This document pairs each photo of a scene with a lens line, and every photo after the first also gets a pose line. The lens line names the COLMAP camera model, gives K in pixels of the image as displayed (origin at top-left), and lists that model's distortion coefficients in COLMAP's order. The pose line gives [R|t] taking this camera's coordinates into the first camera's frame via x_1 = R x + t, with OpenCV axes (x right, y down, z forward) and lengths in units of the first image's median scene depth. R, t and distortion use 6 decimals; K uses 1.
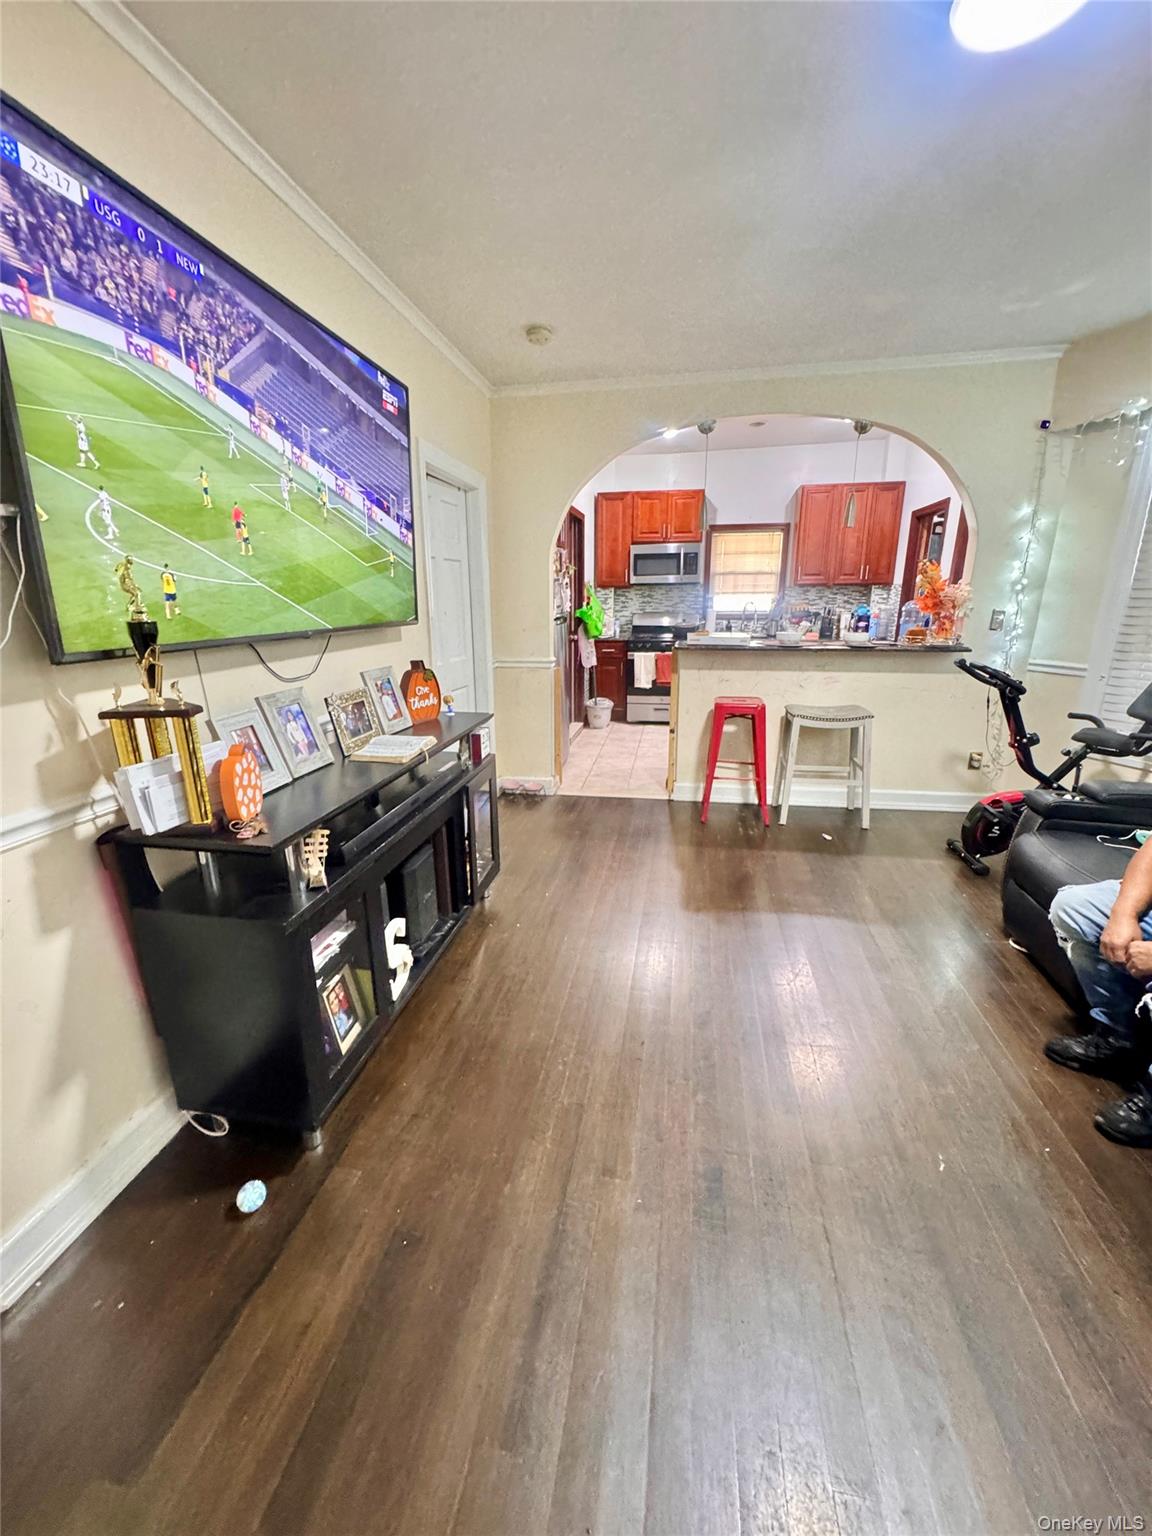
lens RADIAL K [[614.8, 0, 573.5], [0, 614.8, 766.9], [0, 0, 1]] dist [-0.003706, -0.000097]
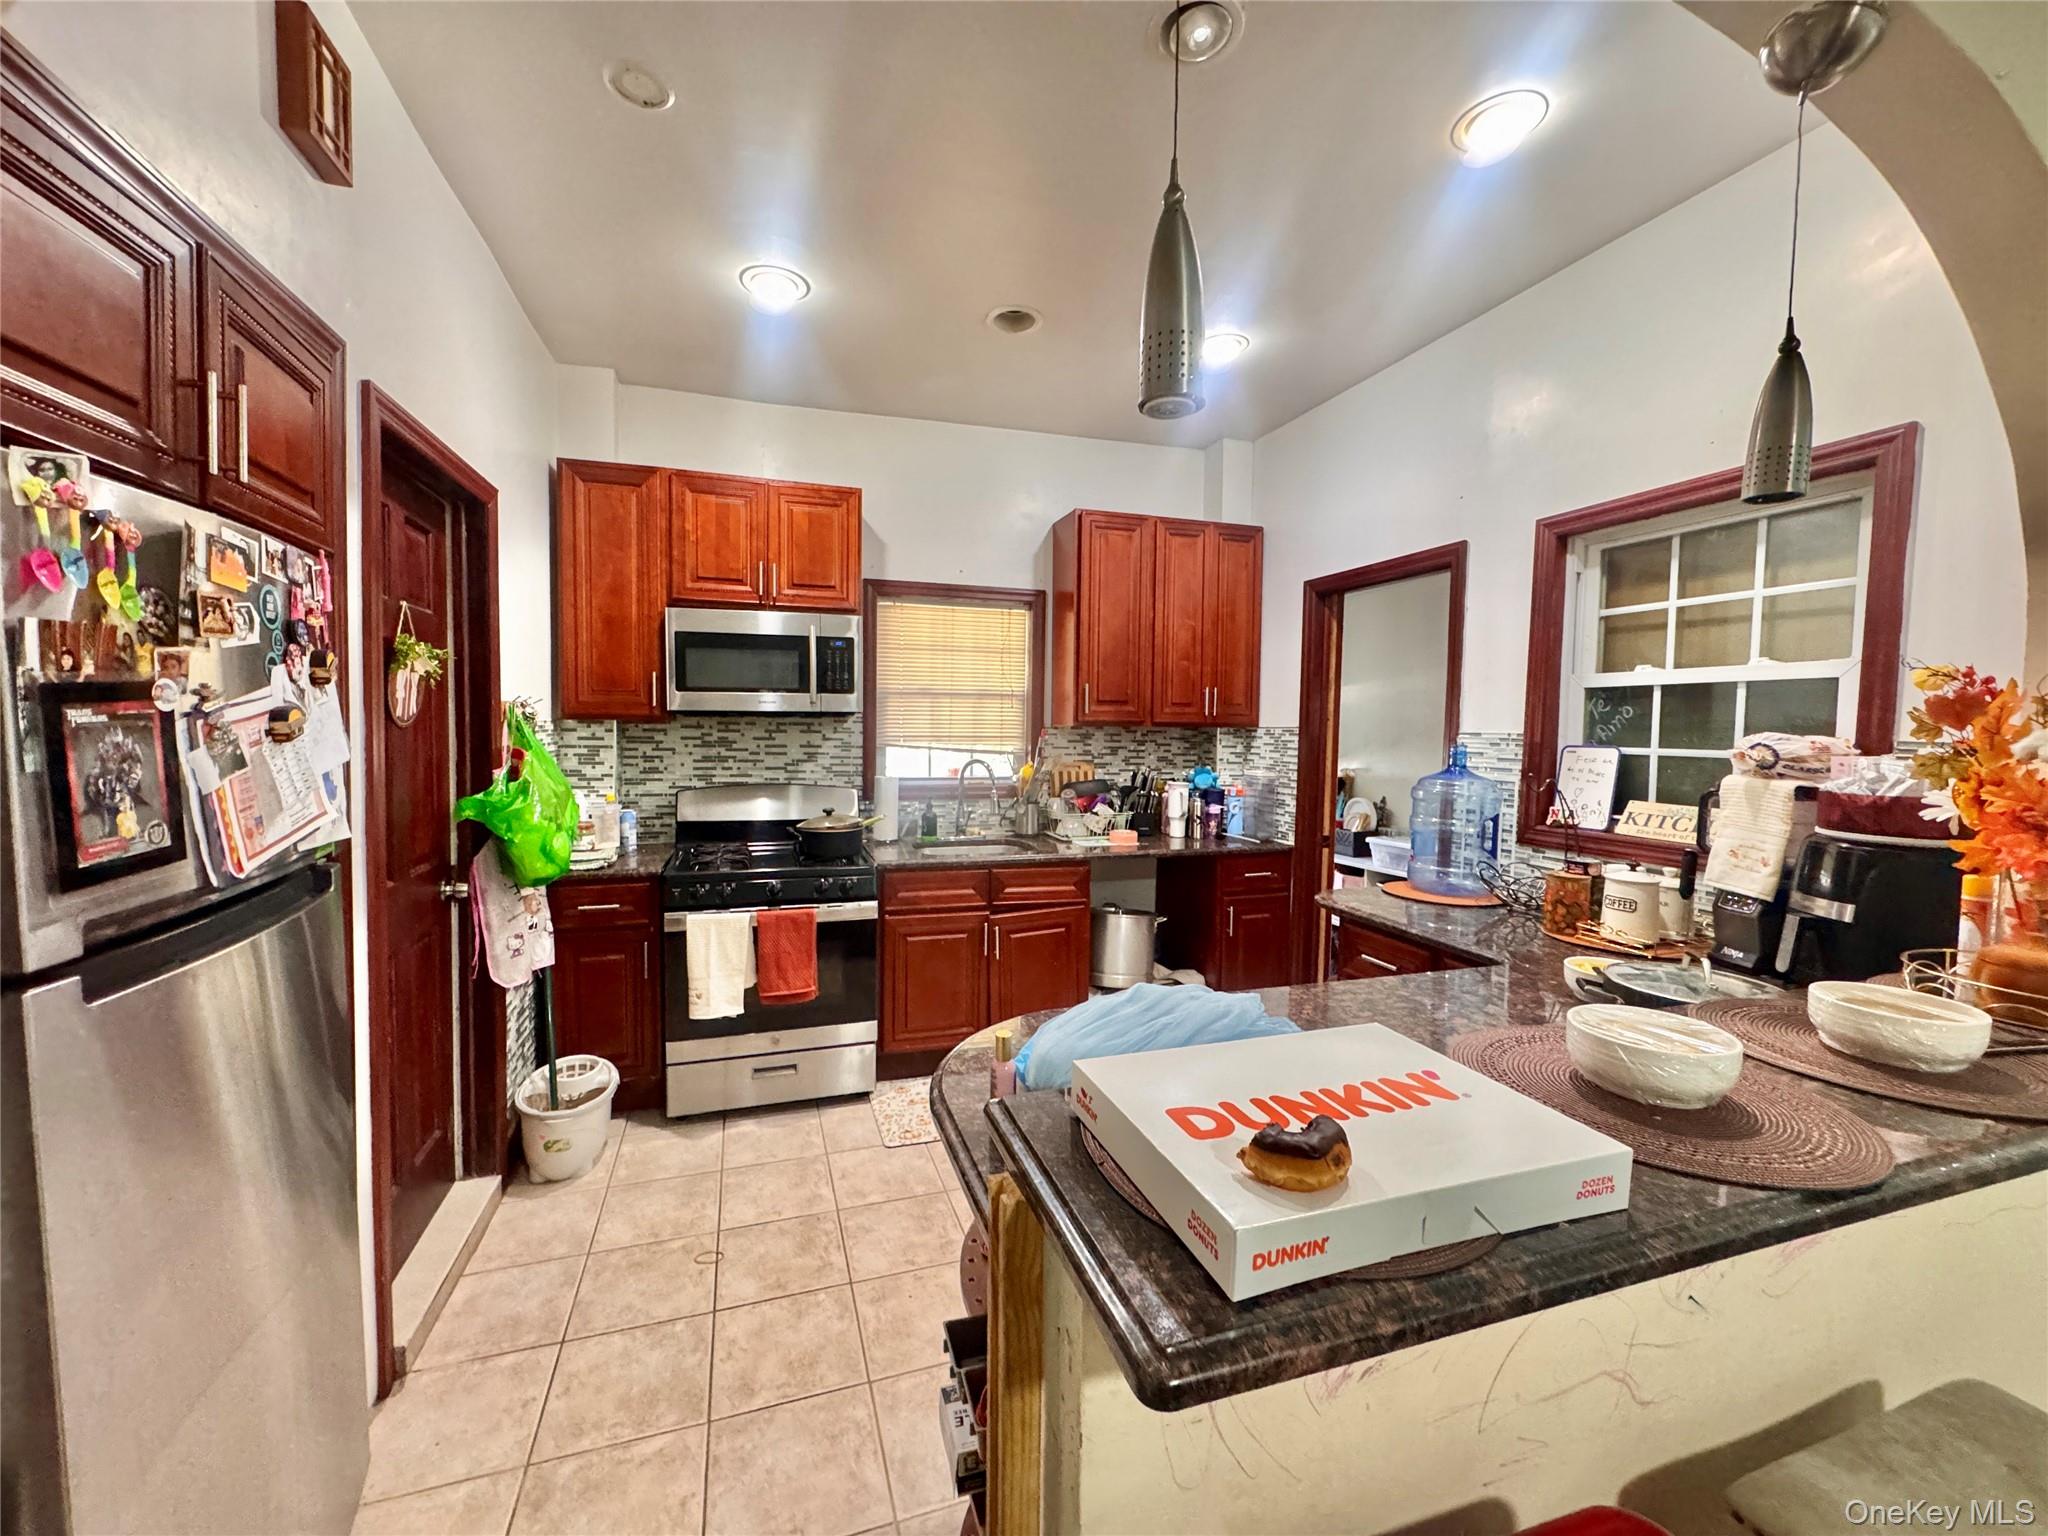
lens RADIAL K [[819.7, 0, 1020.0], [0, 819.7, 765.7], [0, 0, 1]] dist [-0.003706, -0.000097]
pose [[0.881616, -0.005569, 0.471935, 0.049494], [0.107675, 0.975934, -0.189630, -0.157761], [-0.459521, 0.217997, 0.860998, 0.512898]]
